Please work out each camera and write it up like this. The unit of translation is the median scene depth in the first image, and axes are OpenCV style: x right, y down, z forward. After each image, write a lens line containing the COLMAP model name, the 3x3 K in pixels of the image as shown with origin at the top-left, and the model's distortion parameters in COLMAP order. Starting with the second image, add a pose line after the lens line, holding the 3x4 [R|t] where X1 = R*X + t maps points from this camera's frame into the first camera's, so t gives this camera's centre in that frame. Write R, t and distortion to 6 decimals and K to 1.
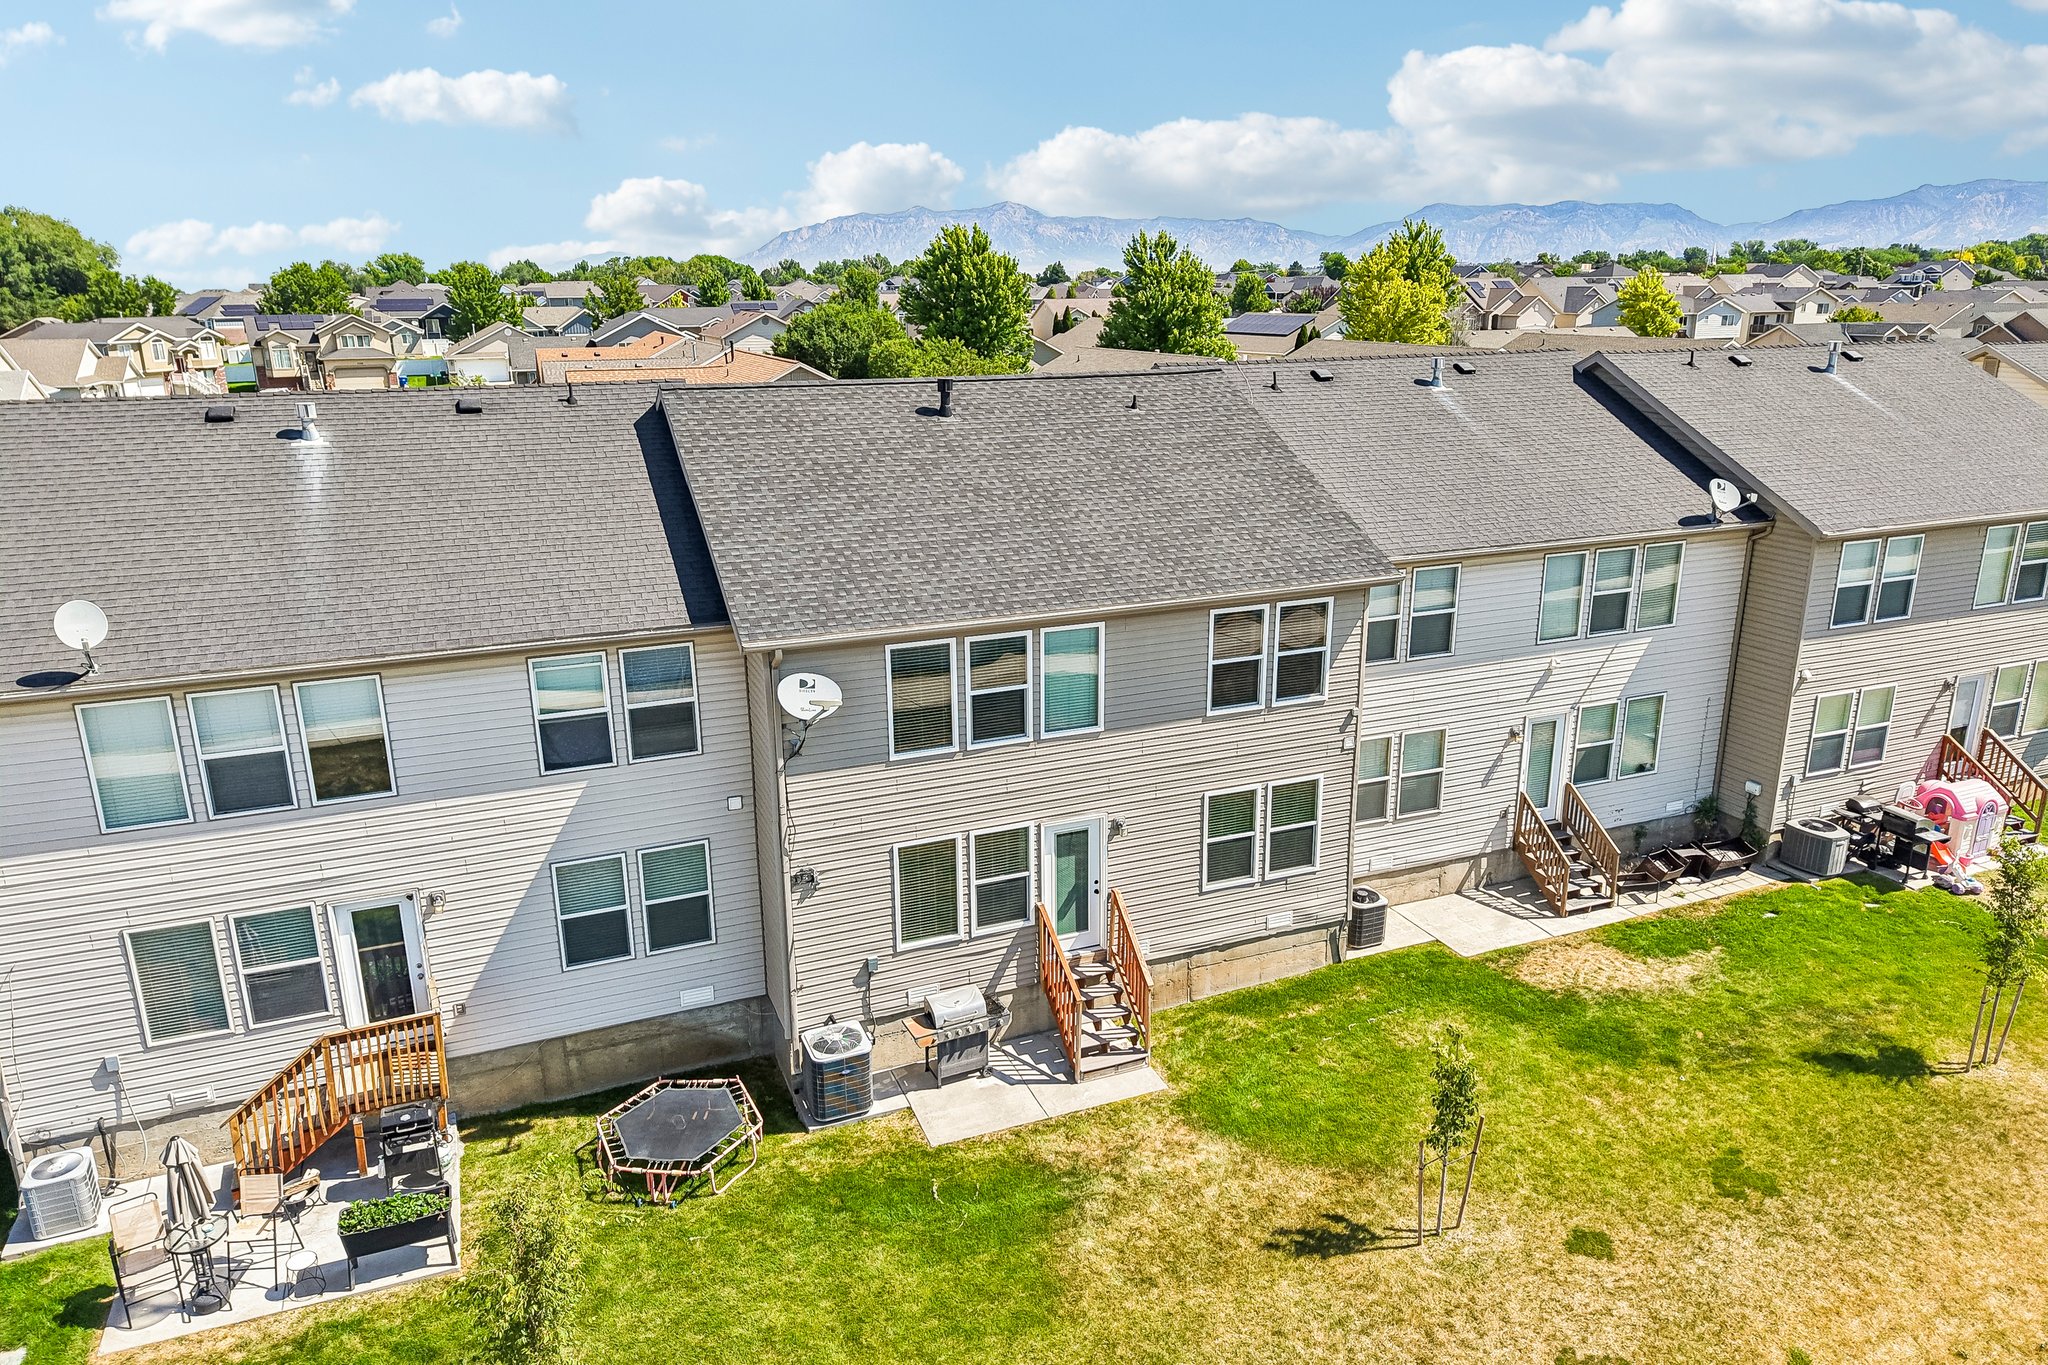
lens RADIAL K [[1364.7, 0, 1031.9], [0, 1364.7, 685.1], [0, 0, 1]] dist [0.026460, -0.029551]
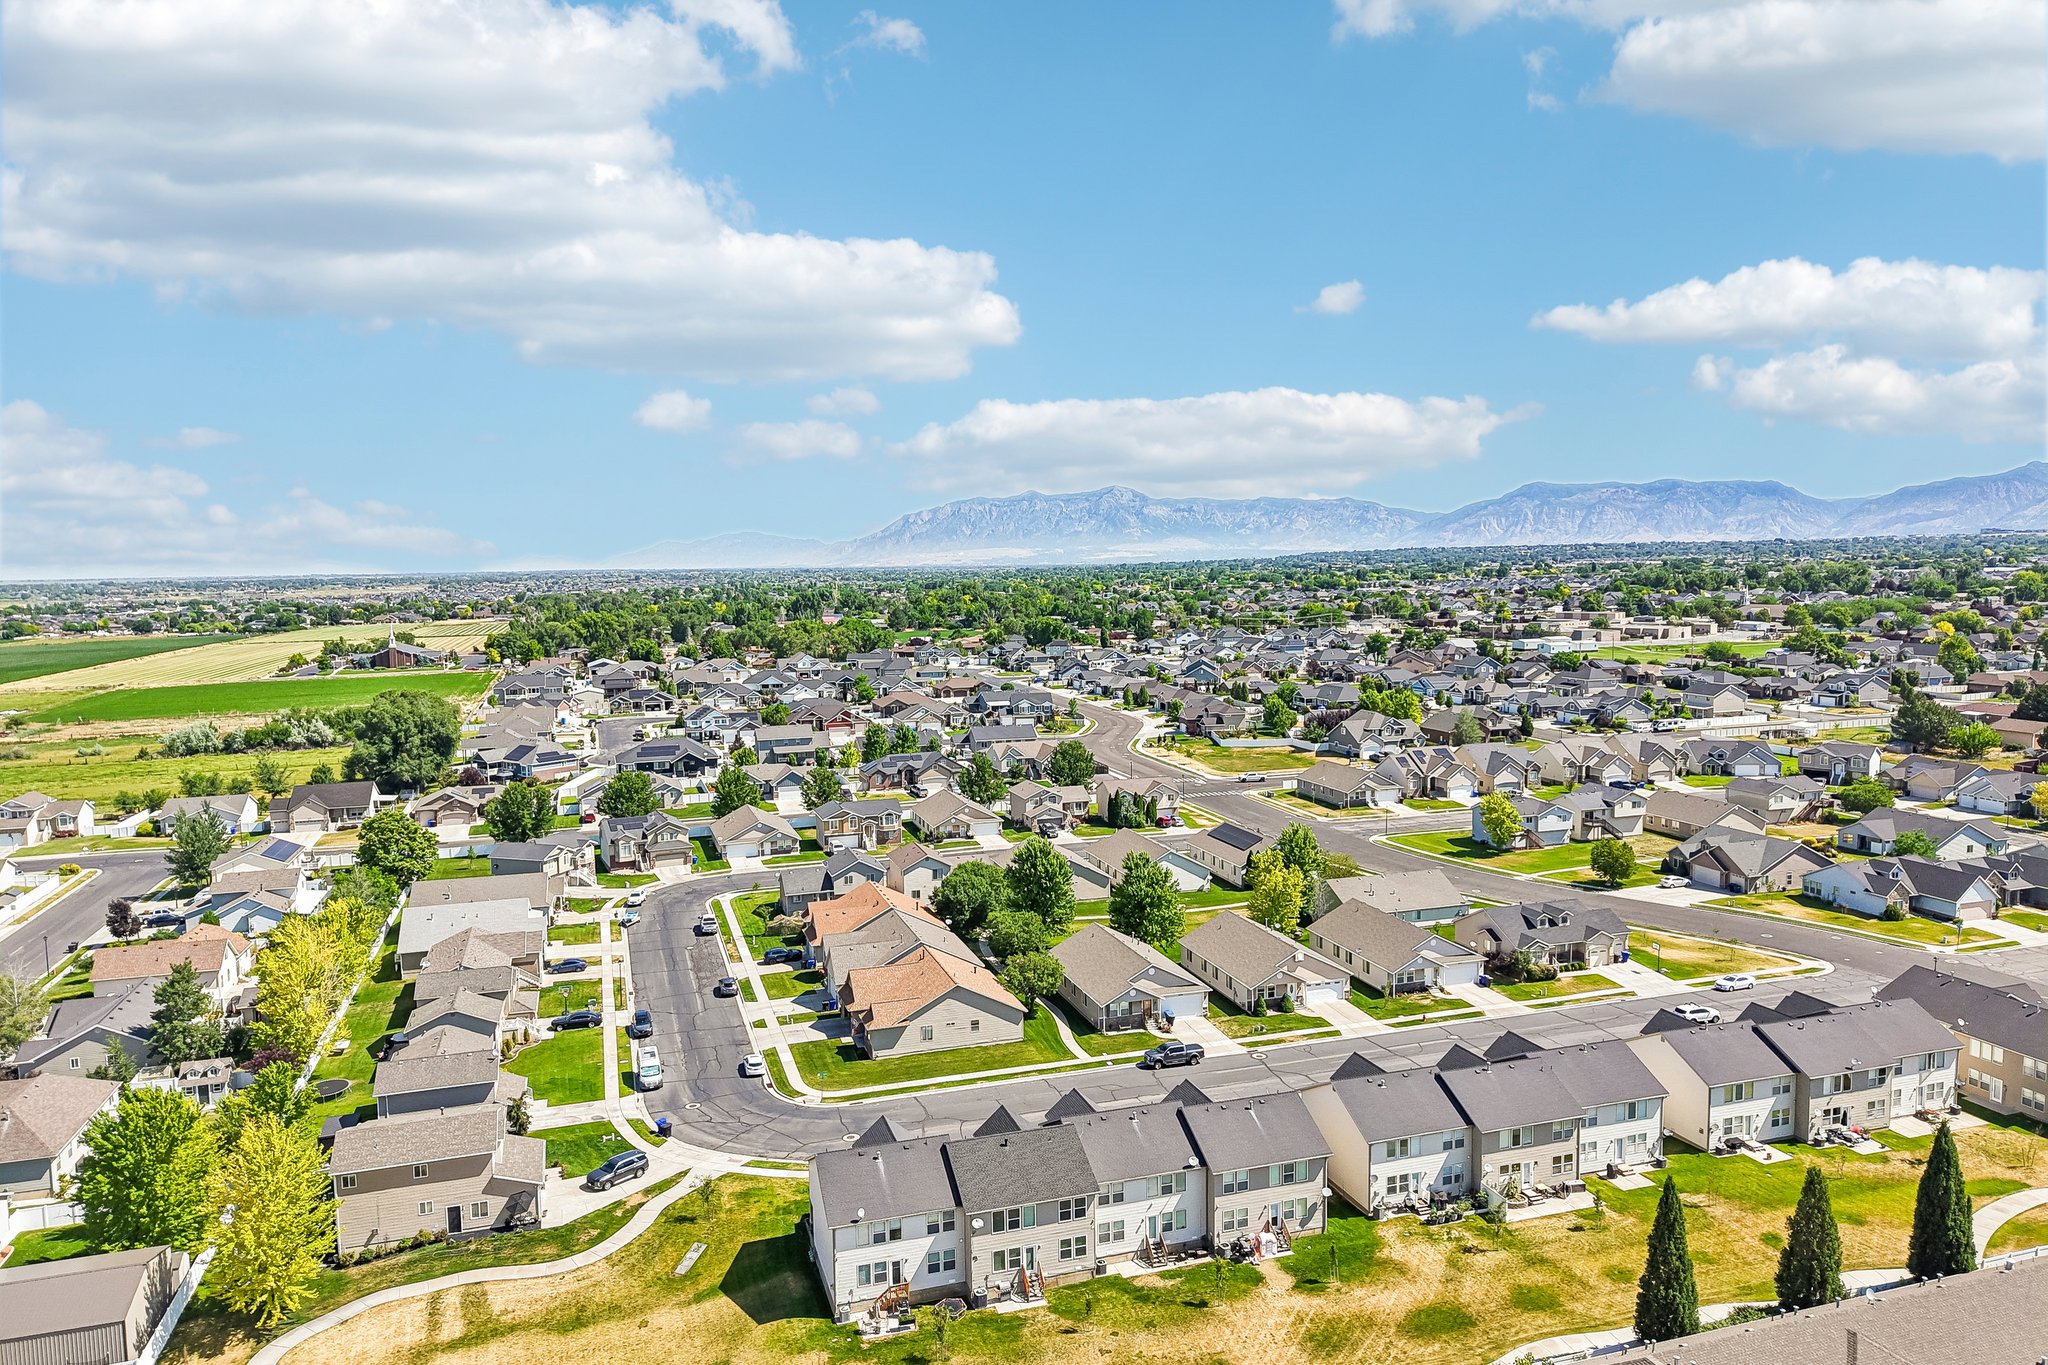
lens RADIAL K [[1364.7, 0, 1021.6], [0, 1364.7, 709.9], [0, 0, 1]] dist [0.026460, -0.029551]
pose [[0.996282, 0.000265, -0.086149, 0.415135], [-0.015053, 0.985148, -0.171047, -0.930332], [0.084824, 0.171708, 0.981489, -4.053658]]
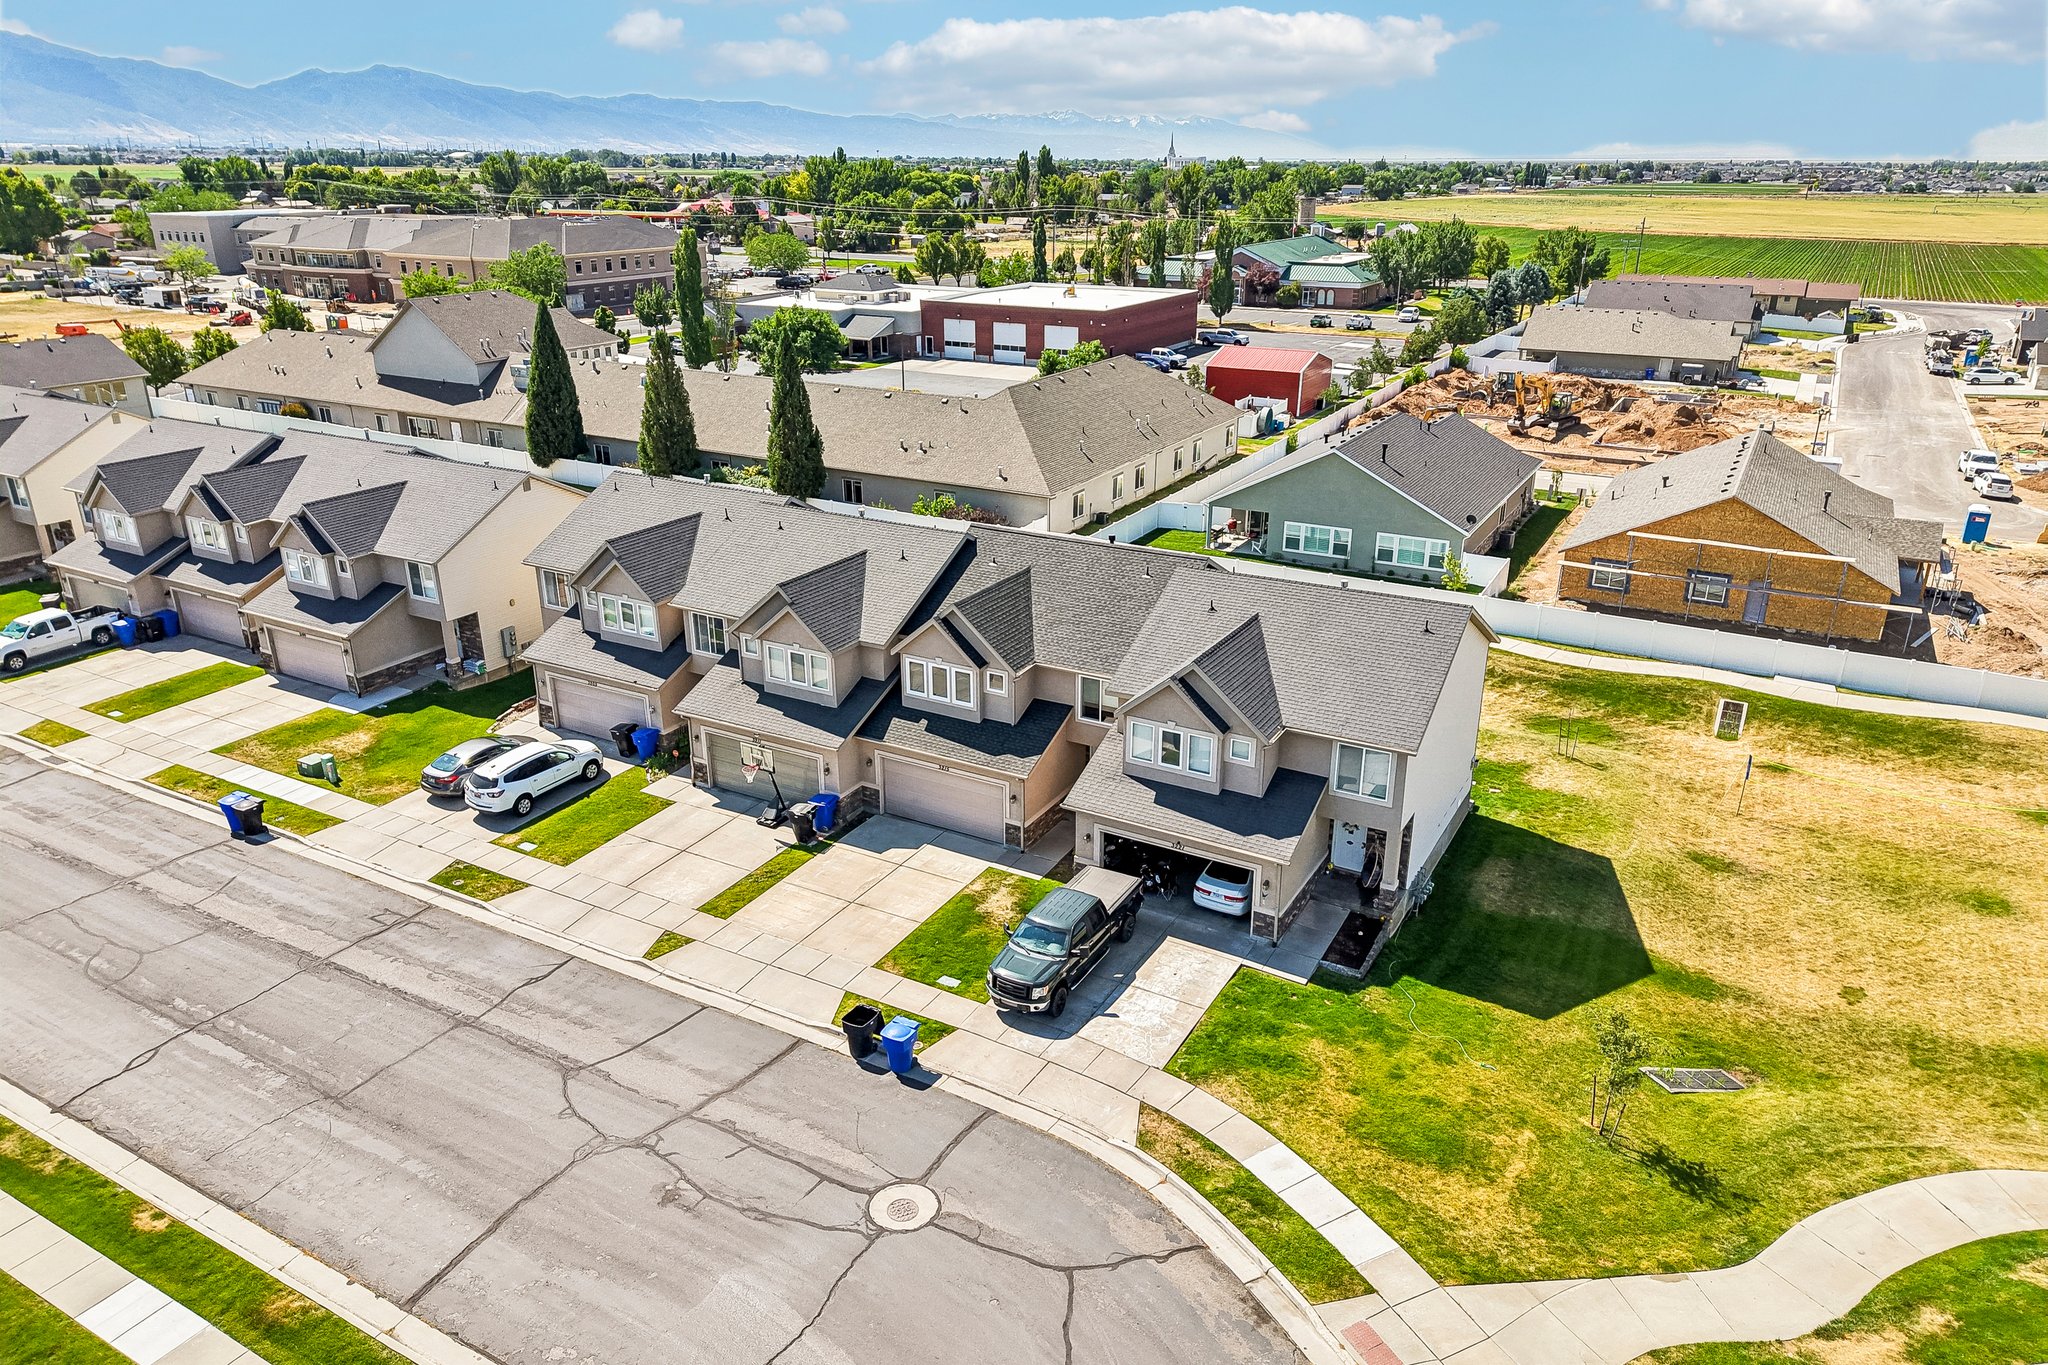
lens RADIAL K [[1364.7, 0, 1028.8], [0, 1364.7, 684.7], [0, 0, 1]] dist [0.026460, -0.029551]
pose [[-0.614850, -0.276986, 0.738403, -1.918069], [0.223625, 0.836631, 0.500040, -1.302006], [-0.756275, 0.472575, -0.452461, 2.476472]]
